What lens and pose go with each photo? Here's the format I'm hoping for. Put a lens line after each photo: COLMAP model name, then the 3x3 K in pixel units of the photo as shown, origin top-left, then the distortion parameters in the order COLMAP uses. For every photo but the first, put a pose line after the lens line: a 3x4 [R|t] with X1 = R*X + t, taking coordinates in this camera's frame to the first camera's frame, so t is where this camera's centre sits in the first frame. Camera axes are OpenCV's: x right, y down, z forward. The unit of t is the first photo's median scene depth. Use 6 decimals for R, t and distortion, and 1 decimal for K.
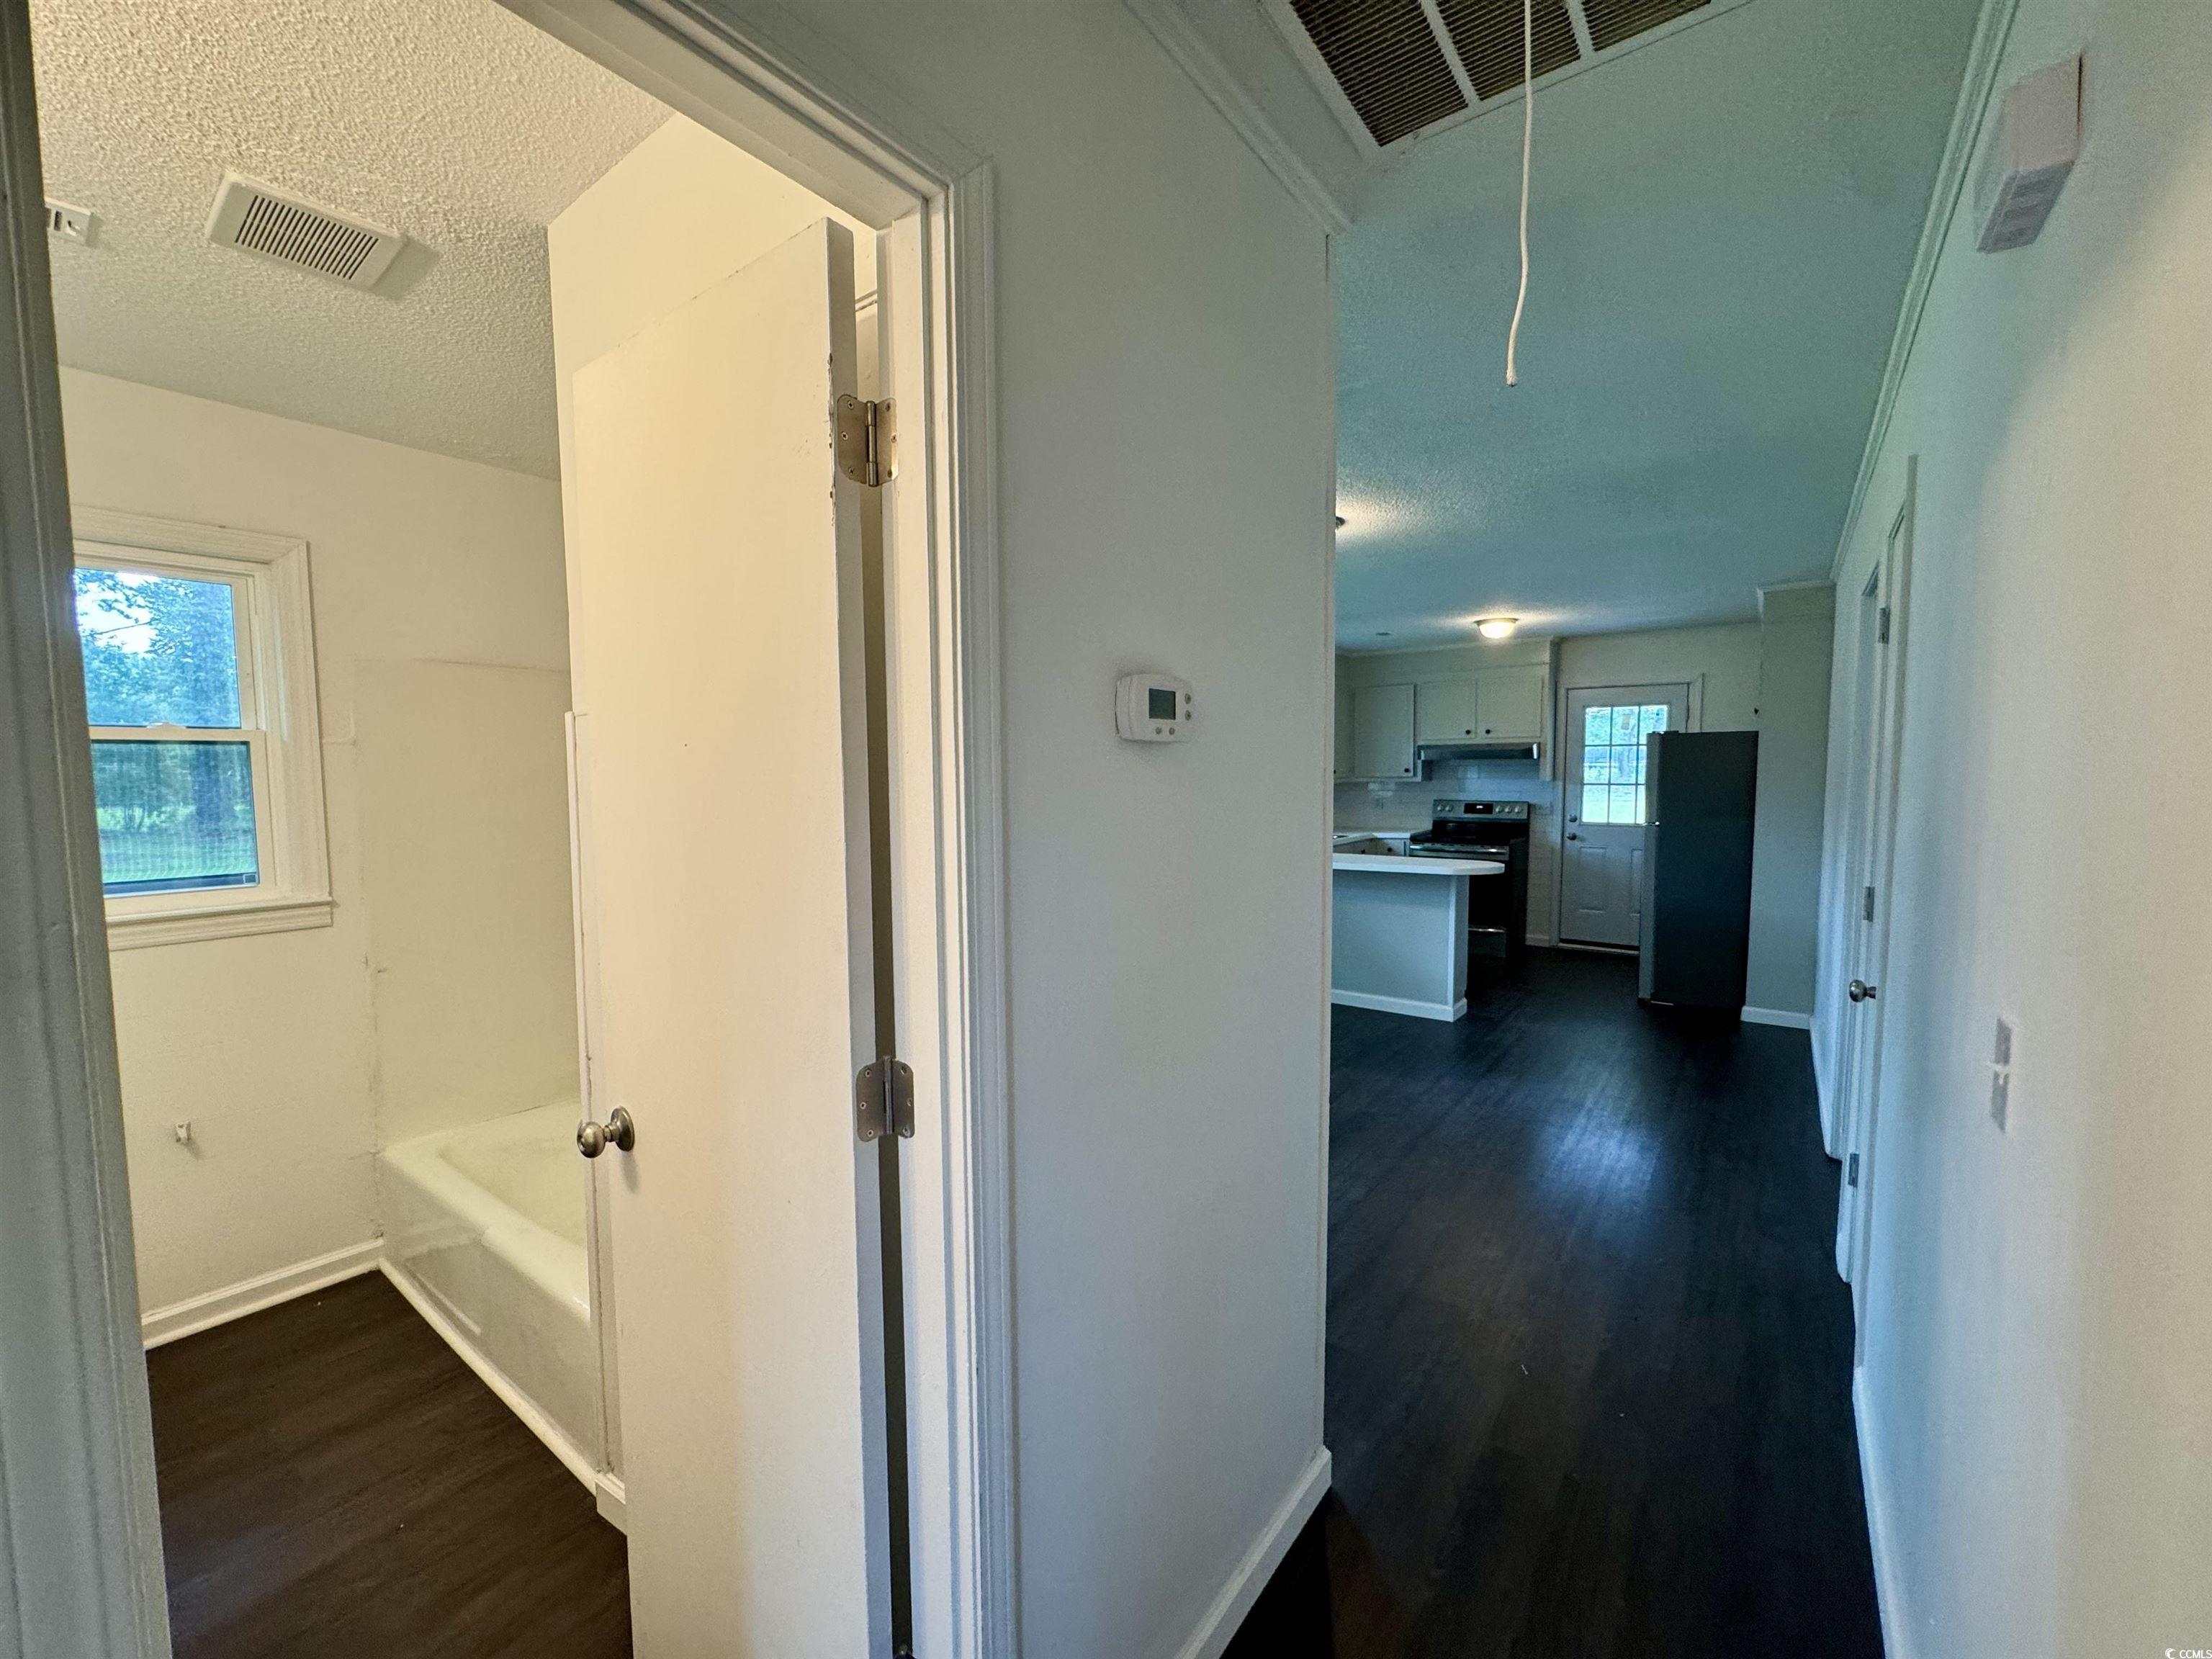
lens RADIAL K [[882.7, 0, 1132.8], [0, 882.7, 826.3], [0, 0, 1]] dist [0.000839, -0.000235]
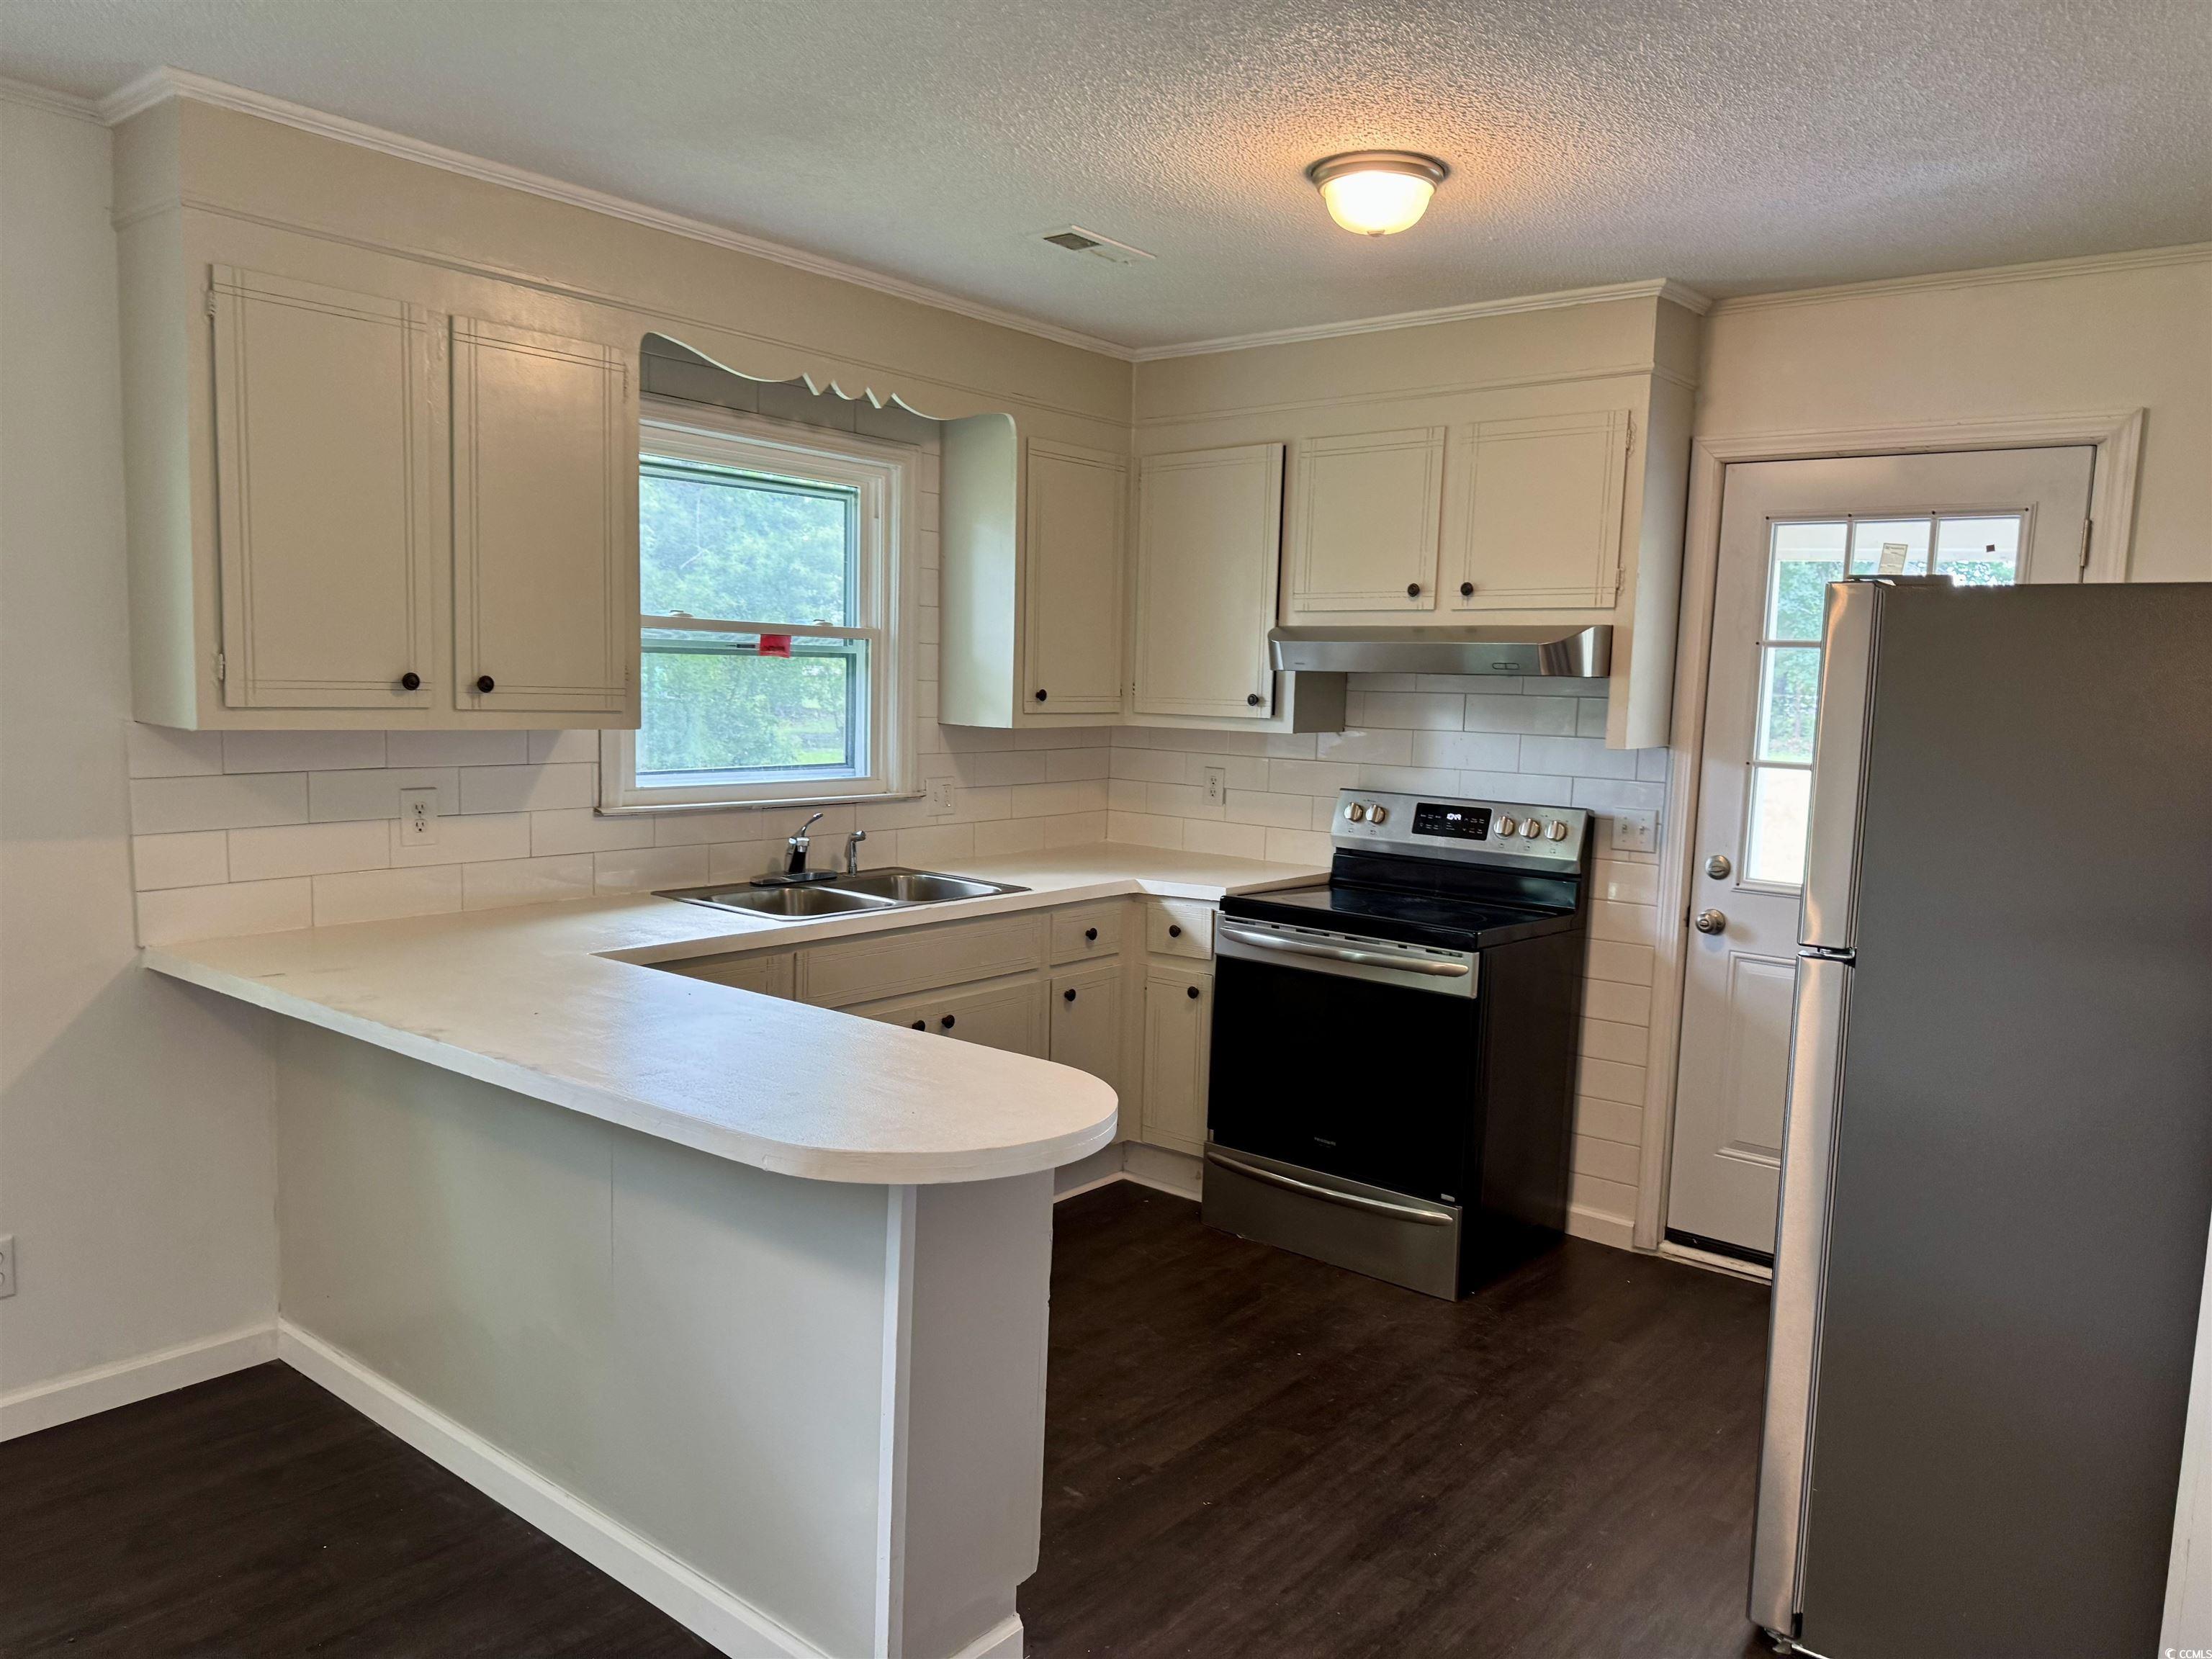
lens RADIAL K [[1552.0, 0, 1130.9], [0, 1552.0, 841.4], [0, 0, 1]] dist [0.035069, -0.045163]
pose [[0.997828, 0.044117, -0.048909, 0.315129], [-0.042125, 0.998269, 0.041048, -0.033399], [0.050635, -0.038898, 0.997959, 0.425076]]
